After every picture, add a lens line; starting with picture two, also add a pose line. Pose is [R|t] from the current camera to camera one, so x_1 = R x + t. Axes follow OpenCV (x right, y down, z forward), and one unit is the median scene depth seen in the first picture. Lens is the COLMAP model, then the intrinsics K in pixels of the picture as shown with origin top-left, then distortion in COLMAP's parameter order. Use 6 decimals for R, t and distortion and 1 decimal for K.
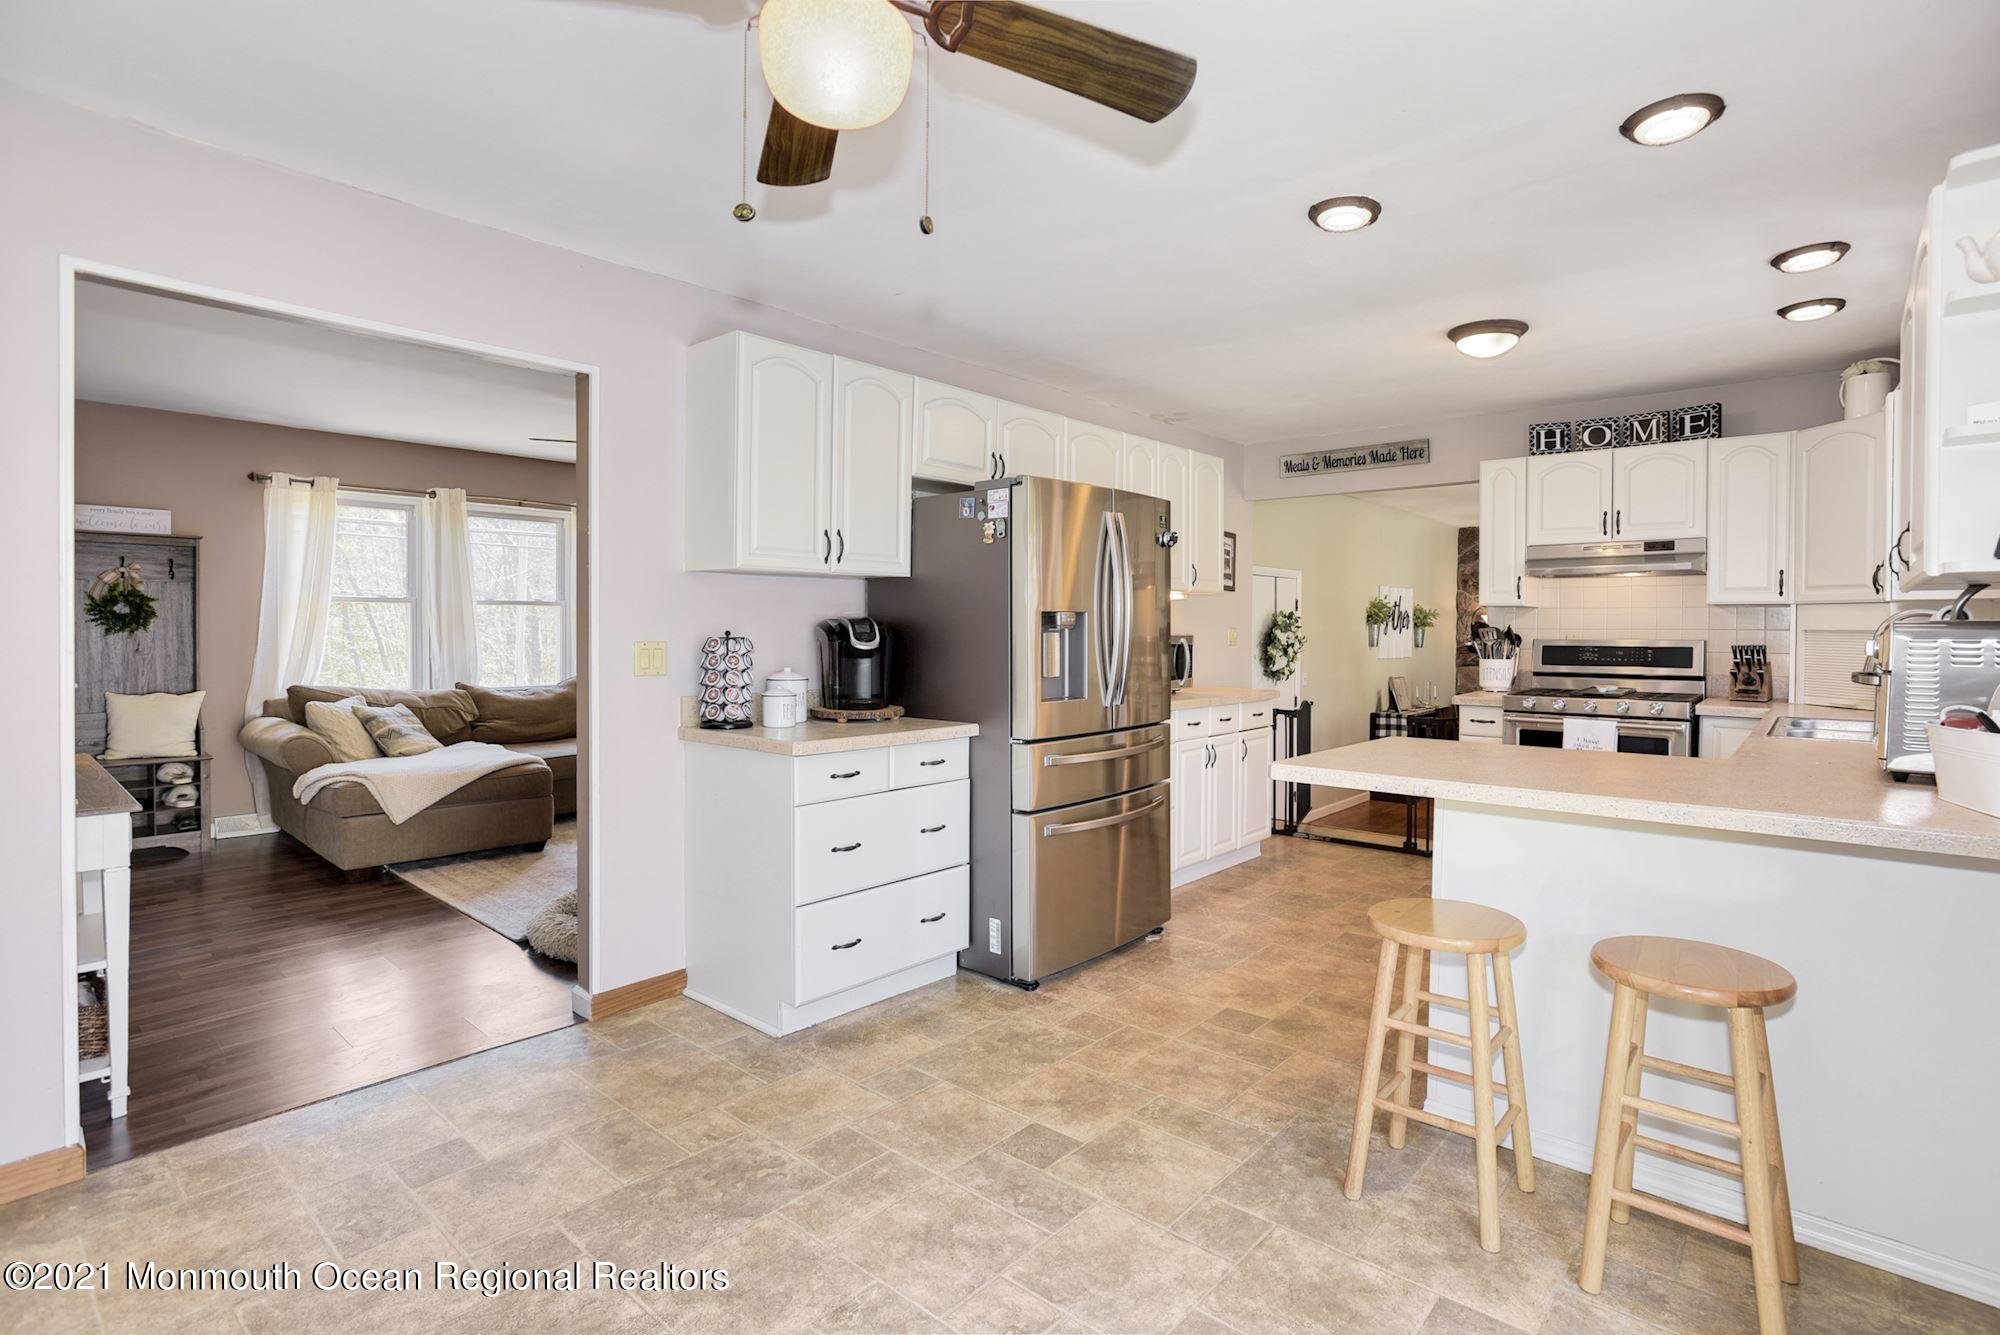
lens RADIAL K [[974.3, 0, 1034.8], [0, 974.3, 636.3], [0, 0, 1]] dist [-0.011985, 0.000956]
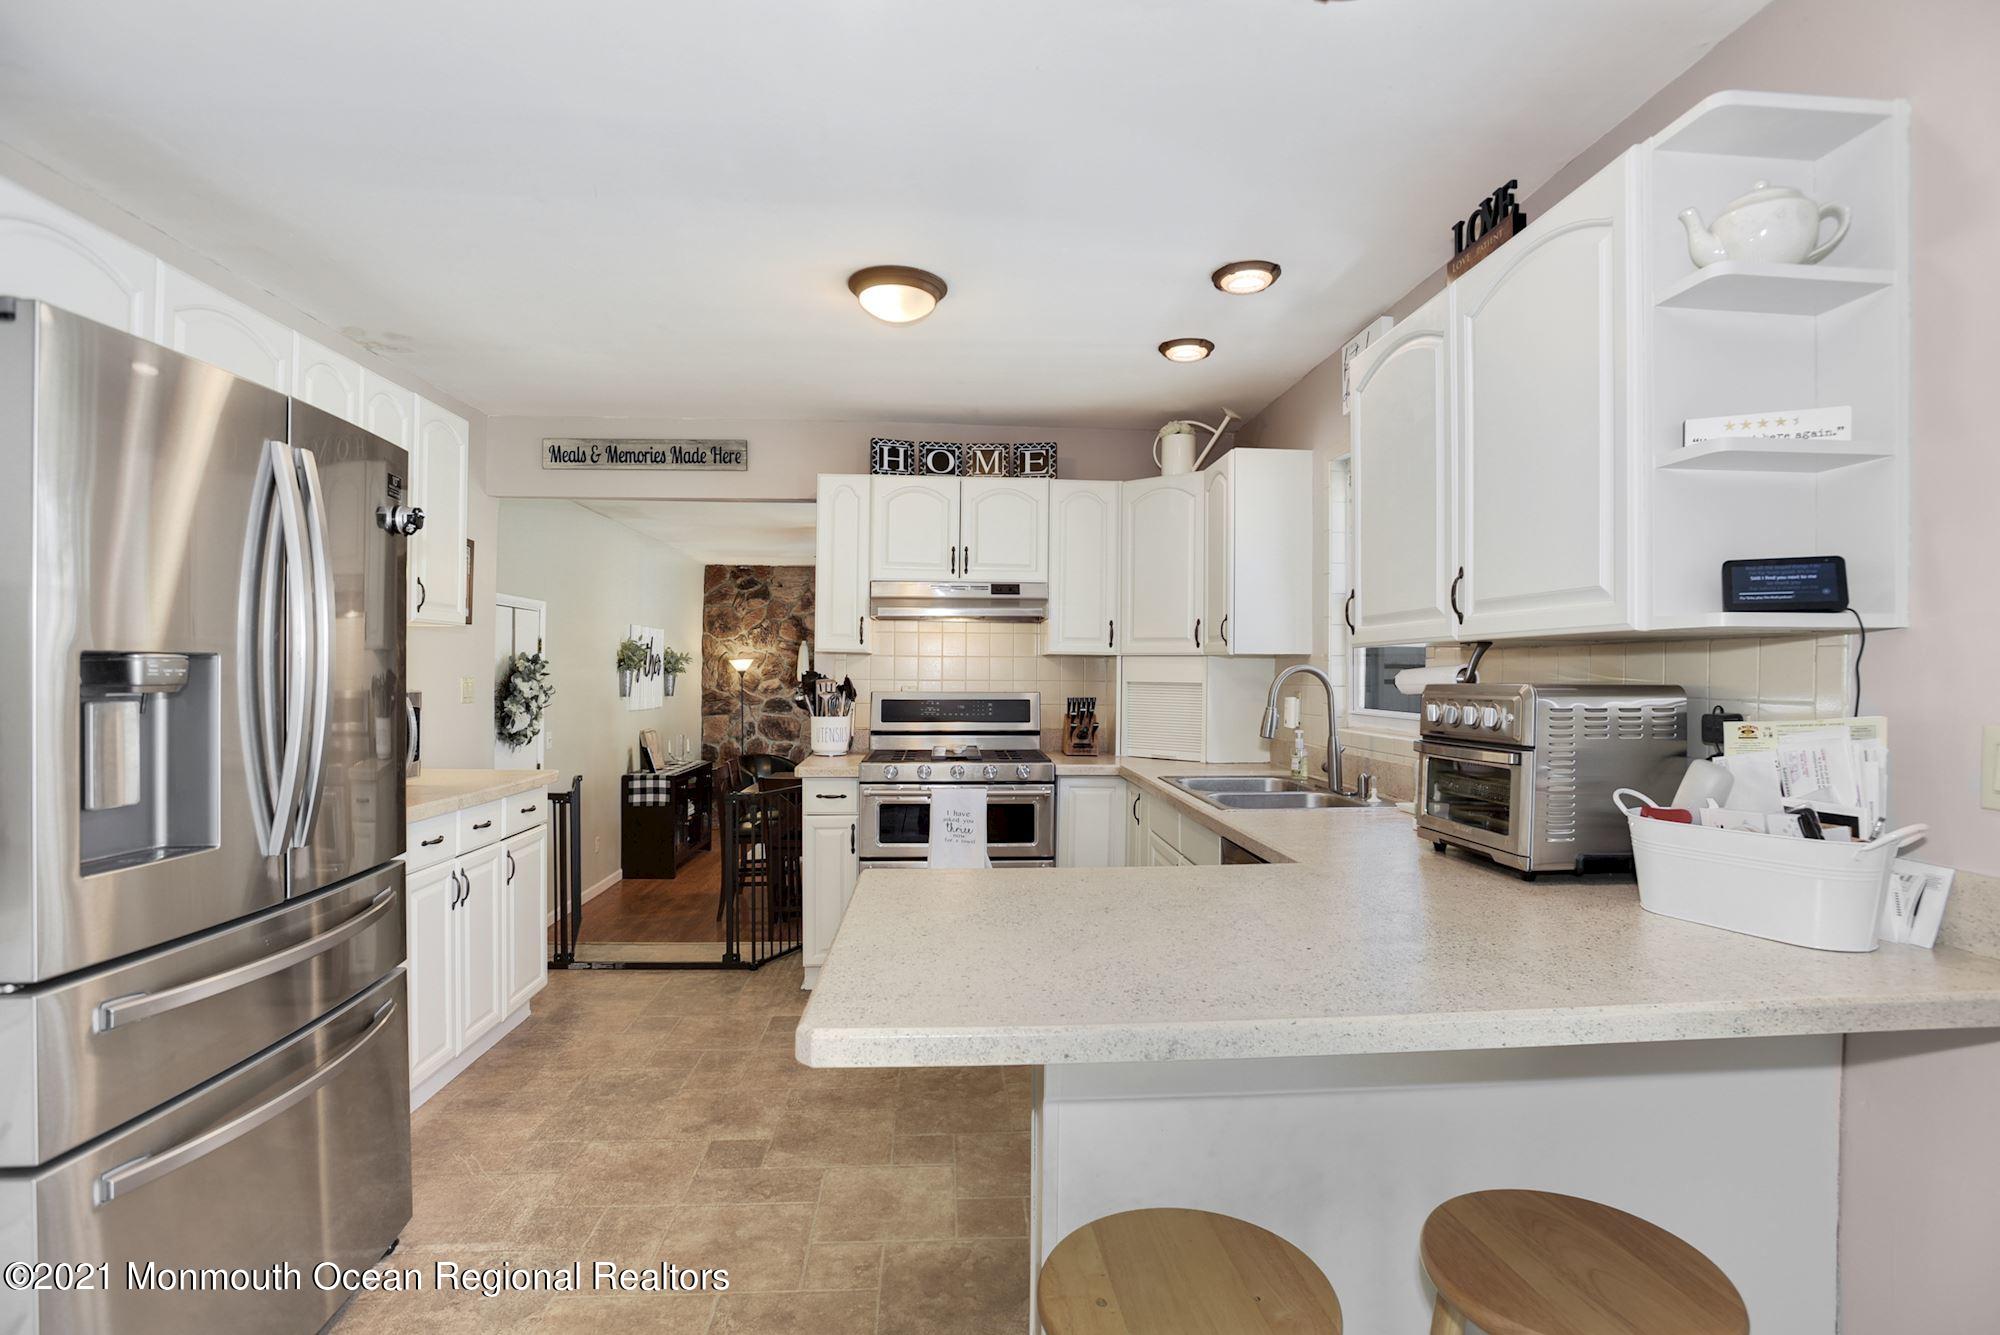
lens RADIAL K [[982.7, 0, 1012.0], [0, 982.7, 675.1], [0, 0, 1]] dist [-0.053466, 0.017217]
pose [[0.721262, 0.000210, 0.692662, 0.011077], [0.002241, 0.999994, -0.002636, -0.011692], [-0.692658, 0.003453, 0.721258, 0.380662]]
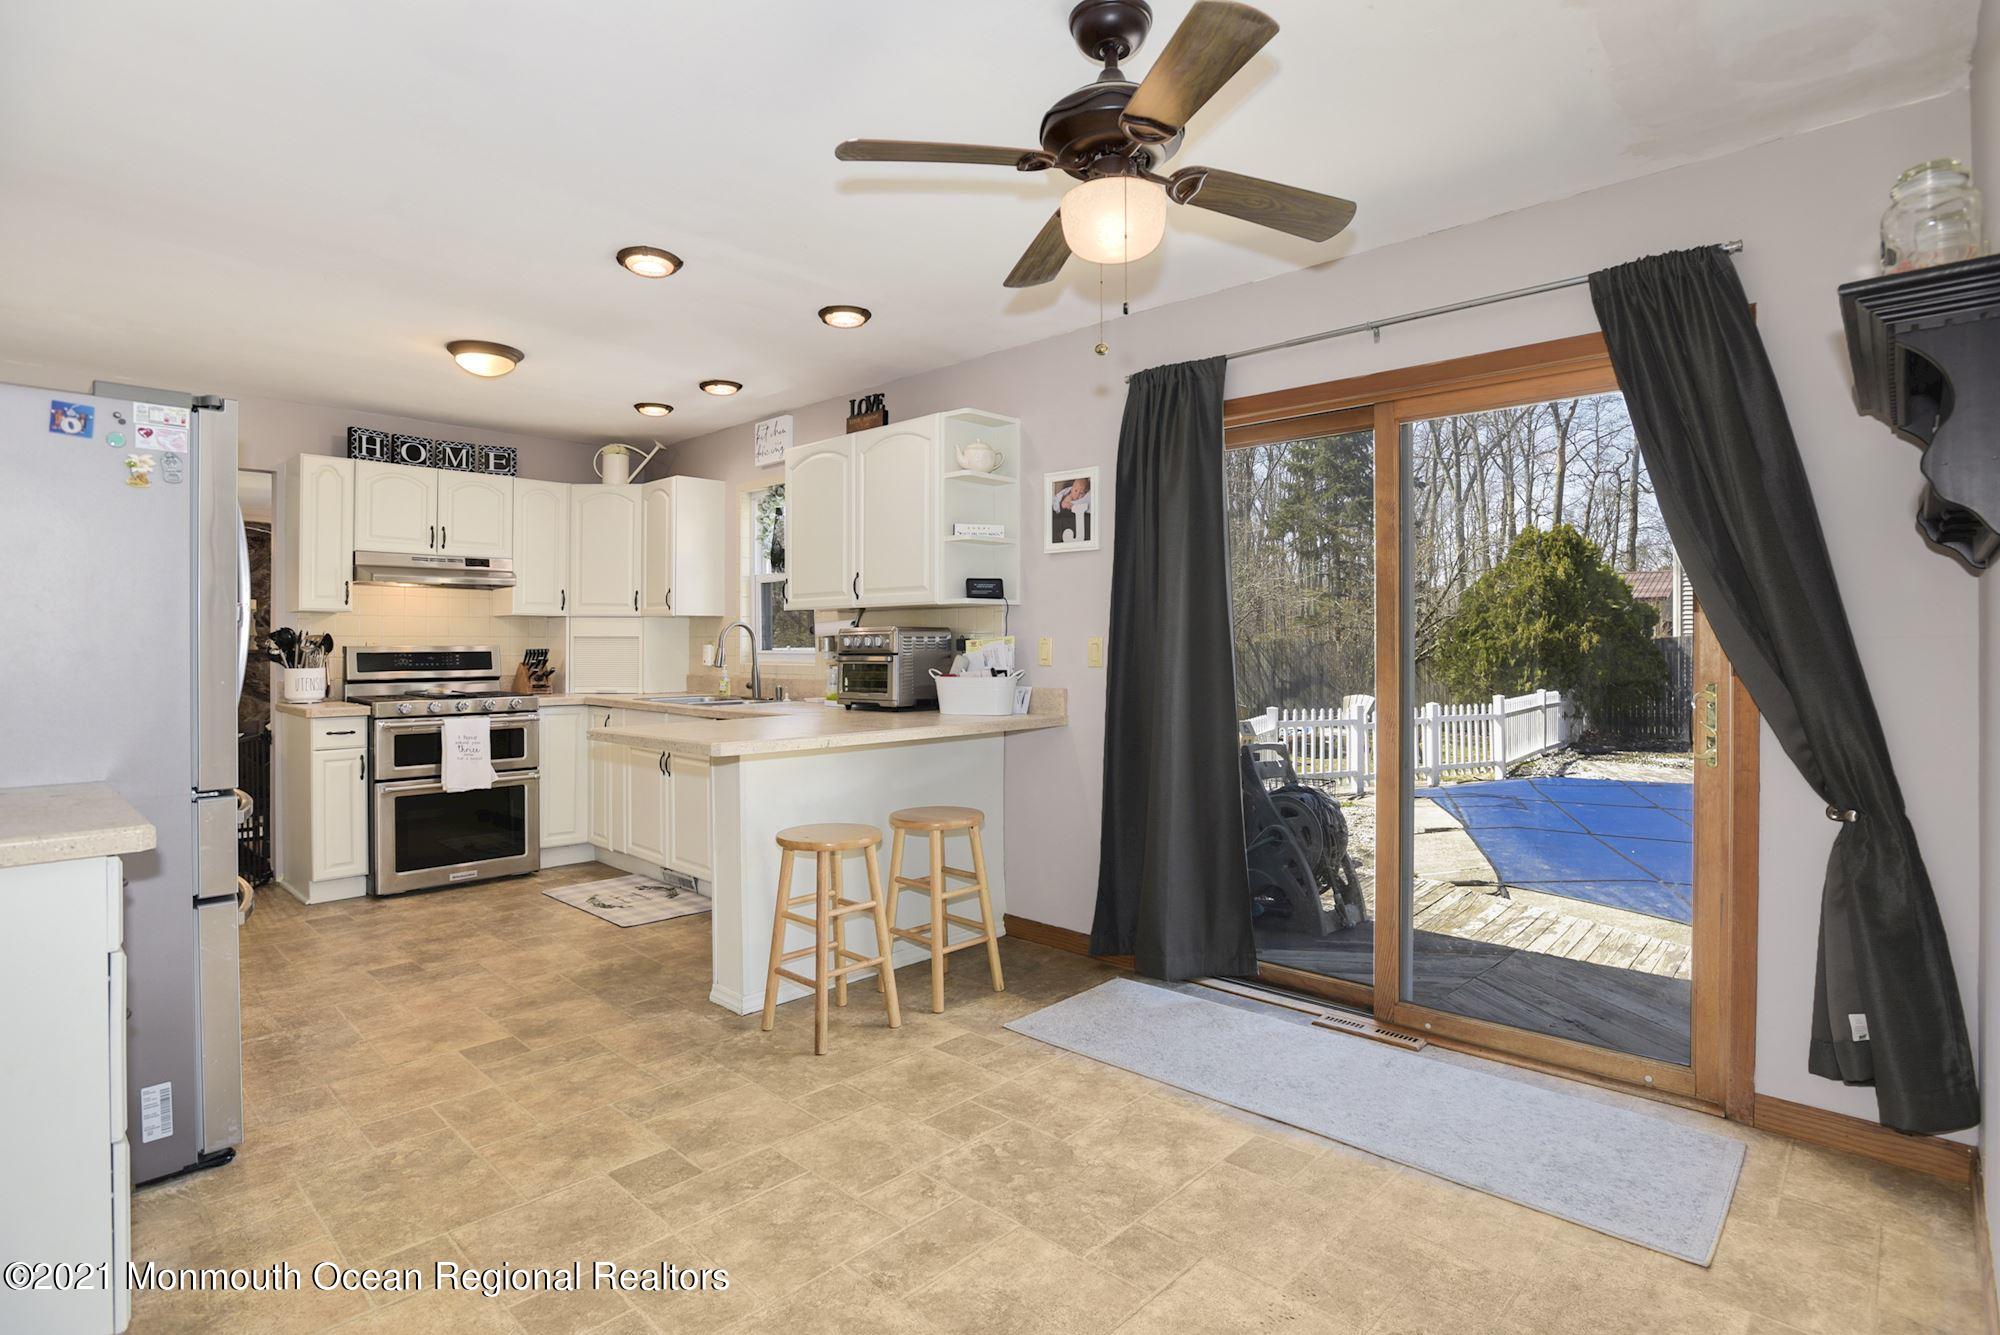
lens RADIAL K [[982.7, 0, 1025.7], [0, 982.7, 649.8], [0, 0, 1]] dist [-0.053466, 0.017217]
pose [[0.049458, -0.007956, 0.998745, -0.529196], [0.012342, 0.999897, 0.007354, 0.010175], [-0.998700, 0.011963, 0.049551, 0.347545]]
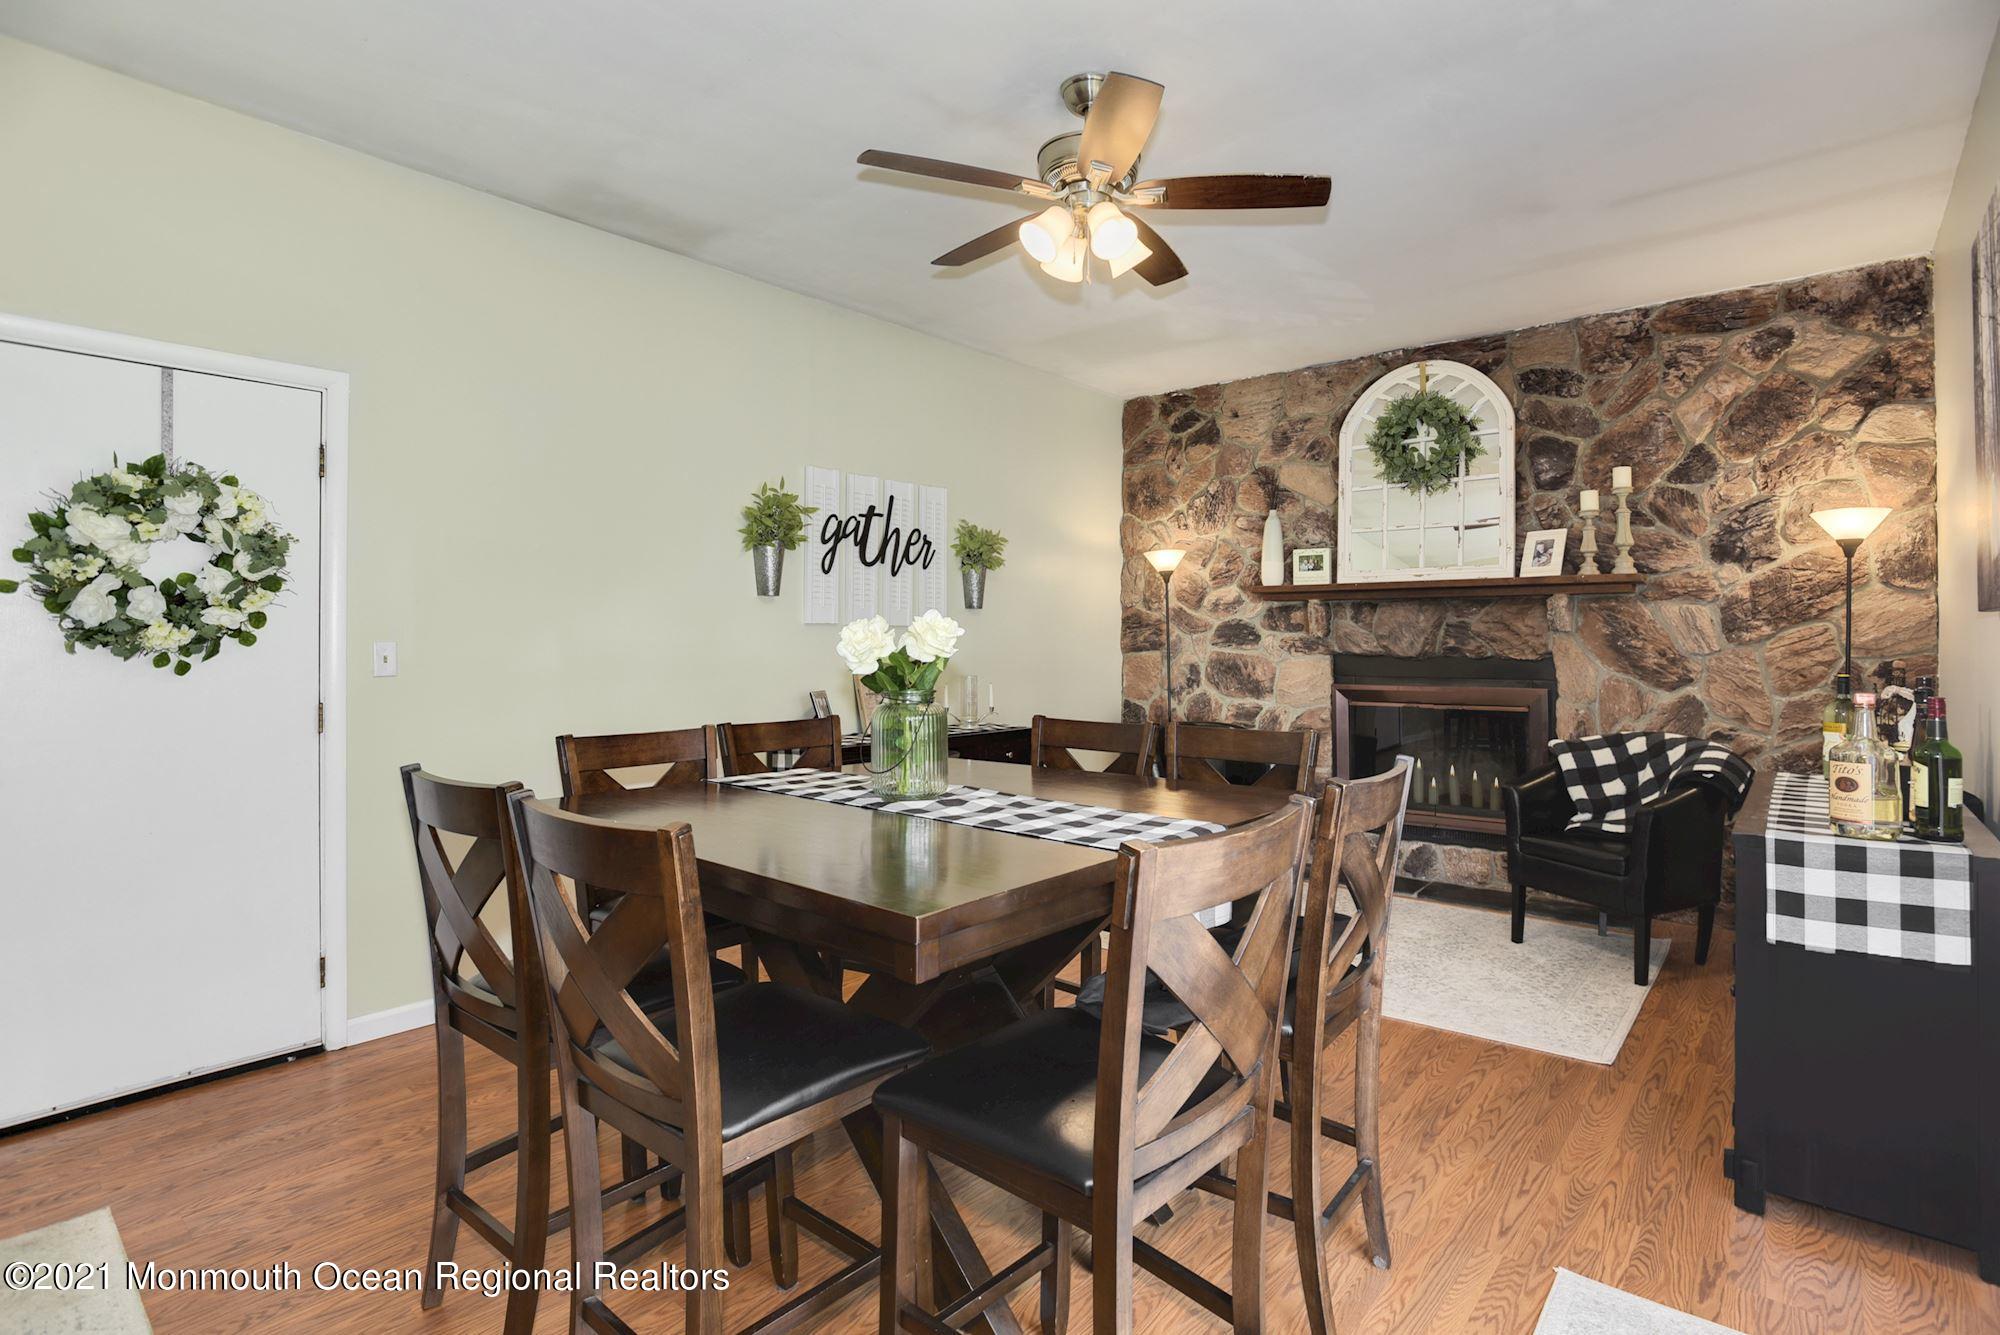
lens RADIAL K [[982.7, 0, 1021.9], [0, 982.7, 637.8], [0, 0, 1]] dist [-0.053466, 0.017217]
pose [[0.999788, -0.007124, 0.019296, 1.076654], [0.007342, 0.999910, -0.011239, 0.085454], [-0.019214, 0.011378, 0.999751, 1.308607]]
